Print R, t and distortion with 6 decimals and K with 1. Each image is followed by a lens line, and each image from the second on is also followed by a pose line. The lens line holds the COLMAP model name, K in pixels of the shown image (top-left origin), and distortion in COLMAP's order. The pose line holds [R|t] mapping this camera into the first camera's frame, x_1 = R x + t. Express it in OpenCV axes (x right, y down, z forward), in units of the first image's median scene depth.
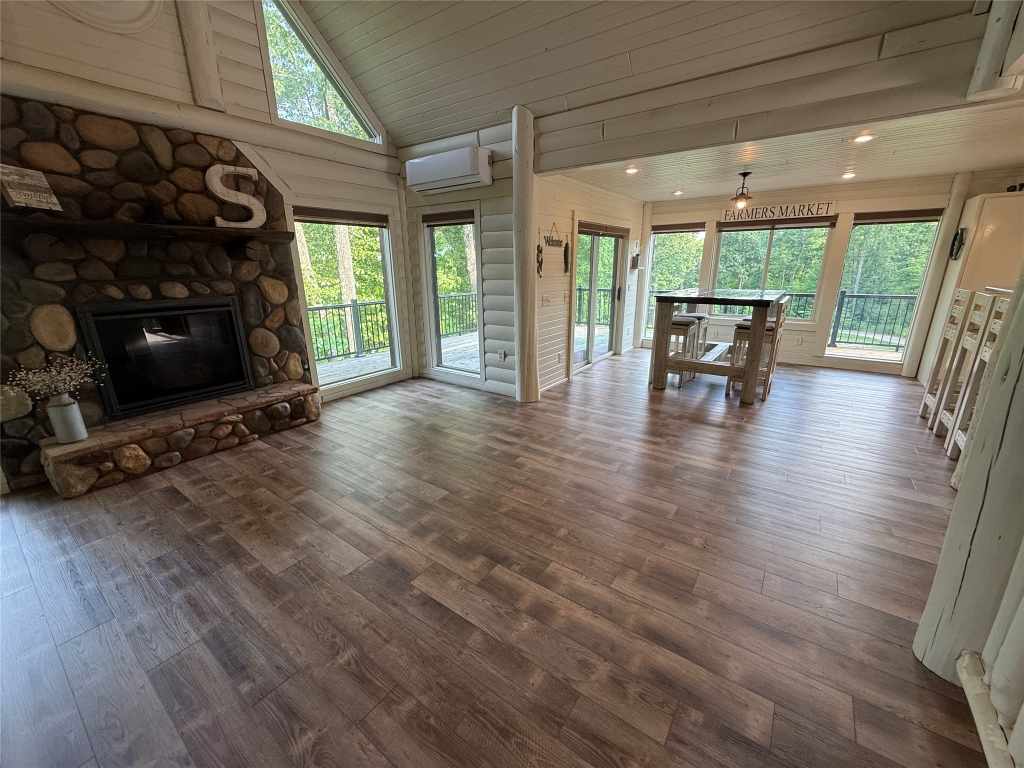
lens RADIAL K [[411.3, 0, 510.1], [0, 411.3, 382.8], [0, 0, 1]] dist [0.002463, 0.000052]
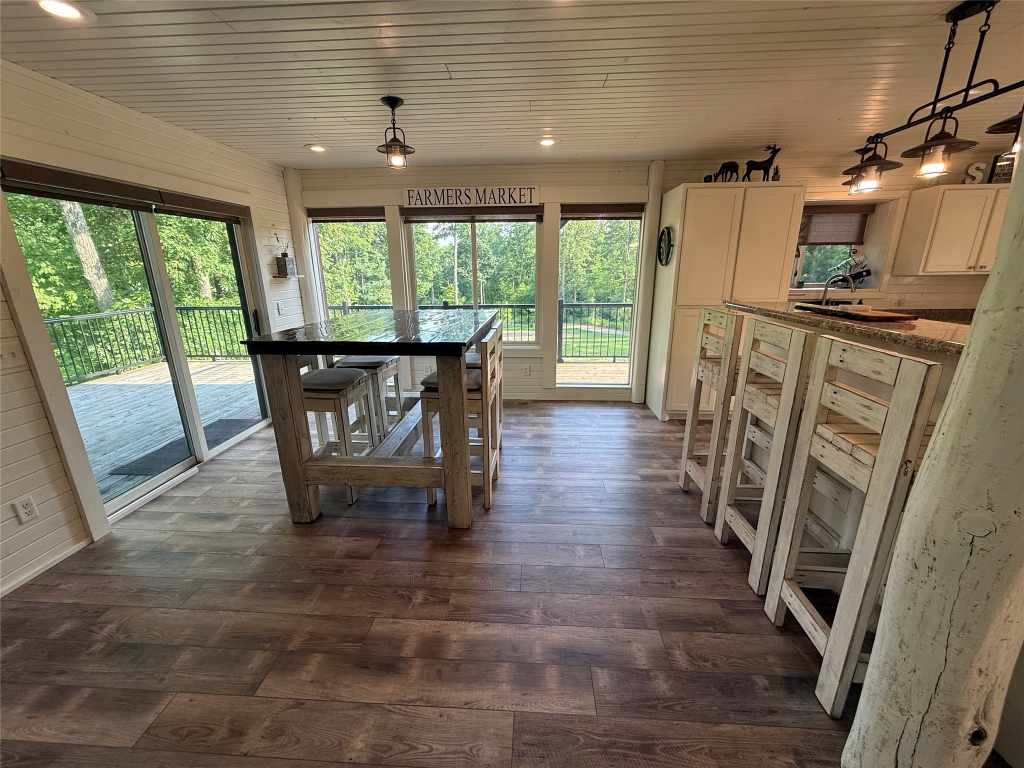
lens RADIAL K [[411.3, 0, 510.7], [0, 411.3, 385.7], [0, 0, 1]] dist [0.002463, 0.000052]
pose [[0.844293, -0.146632, 0.515430, 0.491541], [0.149954, 0.988057, 0.035457, -0.185372], [-0.514473, 0.047355, 0.856198, 0.639824]]
